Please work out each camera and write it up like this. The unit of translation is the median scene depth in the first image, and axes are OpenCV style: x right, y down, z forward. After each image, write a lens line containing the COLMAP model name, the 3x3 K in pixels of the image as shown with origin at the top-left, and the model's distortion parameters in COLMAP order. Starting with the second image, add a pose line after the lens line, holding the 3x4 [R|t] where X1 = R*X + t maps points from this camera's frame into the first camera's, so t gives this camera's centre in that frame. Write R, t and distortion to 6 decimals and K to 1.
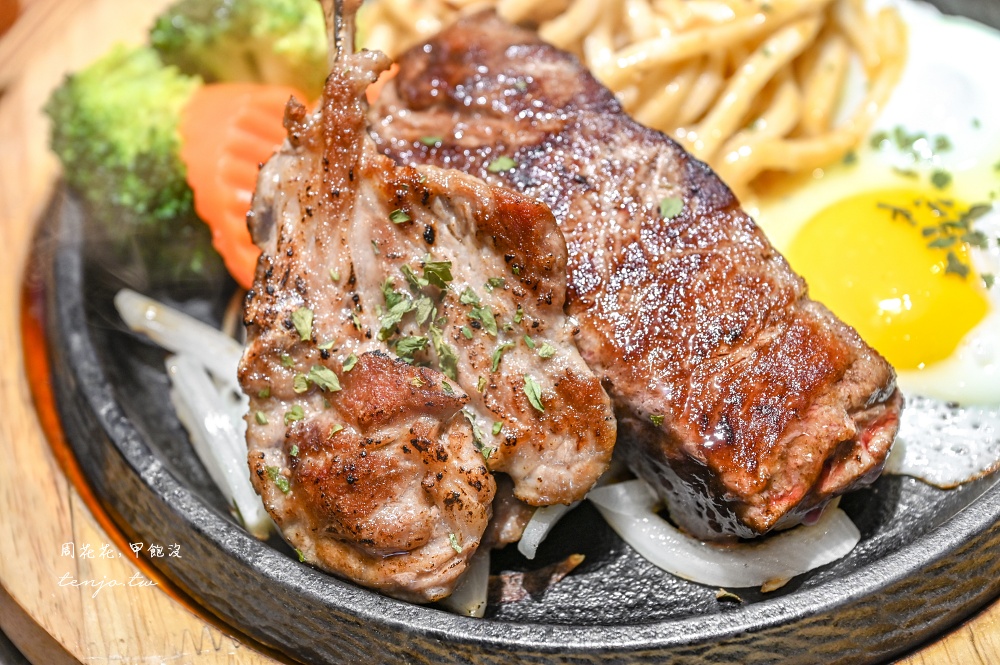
lens RADIAL K [[3339.0, 0, 500.0], [0, 3339.0, 332.5], [0, 0, 1]] dist [-0.107821, 0.186696]
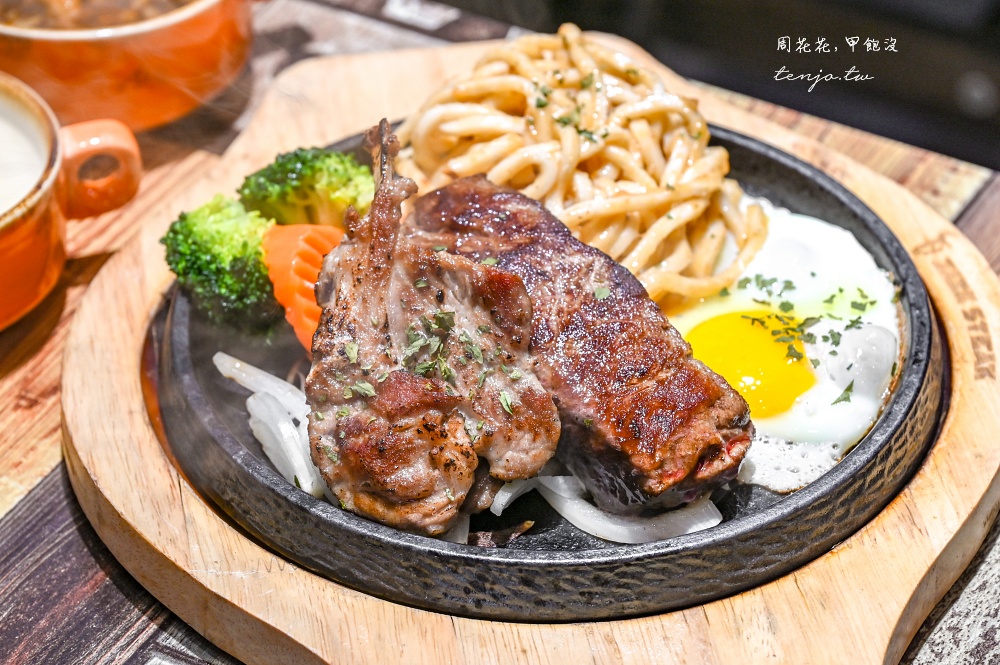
lens RADIAL K [[3339.0, 0, 500.0], [0, 3339.0, 332.5], [0, 0, 1]] dist [-0.107821, 0.186696]
pose [[0.998410, 0.048567, 0.028617, -0.036108], [-0.043266, 0.985635, -0.163256, 0.227280], [-0.036134, 0.161758, 0.986169, -0.463448]]
